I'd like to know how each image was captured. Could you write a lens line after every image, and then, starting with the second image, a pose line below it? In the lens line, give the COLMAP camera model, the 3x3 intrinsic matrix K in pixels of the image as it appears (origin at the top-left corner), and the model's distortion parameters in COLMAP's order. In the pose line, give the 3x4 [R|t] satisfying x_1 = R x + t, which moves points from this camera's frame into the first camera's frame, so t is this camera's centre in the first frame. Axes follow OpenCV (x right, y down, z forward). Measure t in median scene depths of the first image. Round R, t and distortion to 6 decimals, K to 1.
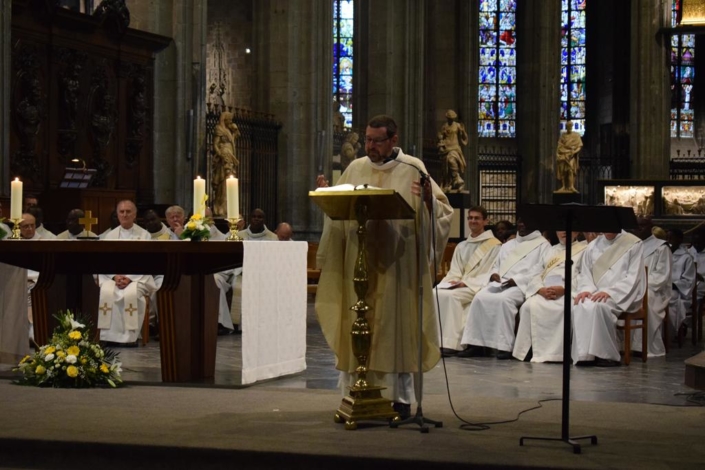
lens RADIAL K [[1616.9, 0, 352.5], [0, 1616.9, 235.0], [0, 0, 1]] dist [0.068074, 0.111995]
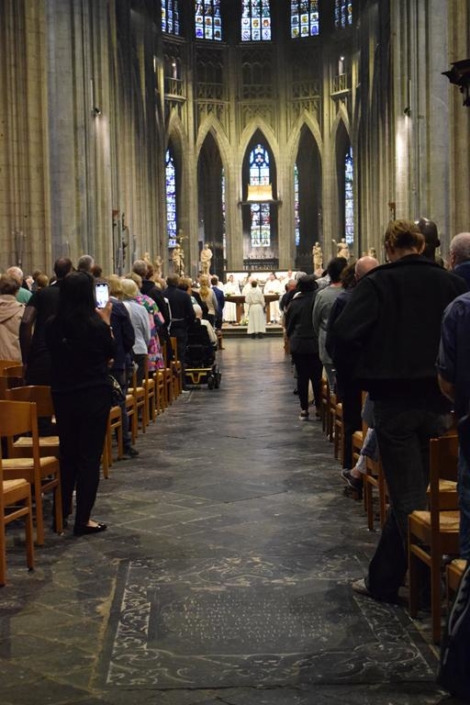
lens RADIAL K [[1327.3, 0, 235.0], [0, 1327.3, 352.5], [0, 0, 1]] dist [0.065274, 0.244981]
pose [[0.947862, -0.043178, 0.315743, -0.667269], [0.030503, 0.998522, 0.044979, -0.002834], [-0.317219, -0.033002, 0.947778, -1.229570]]
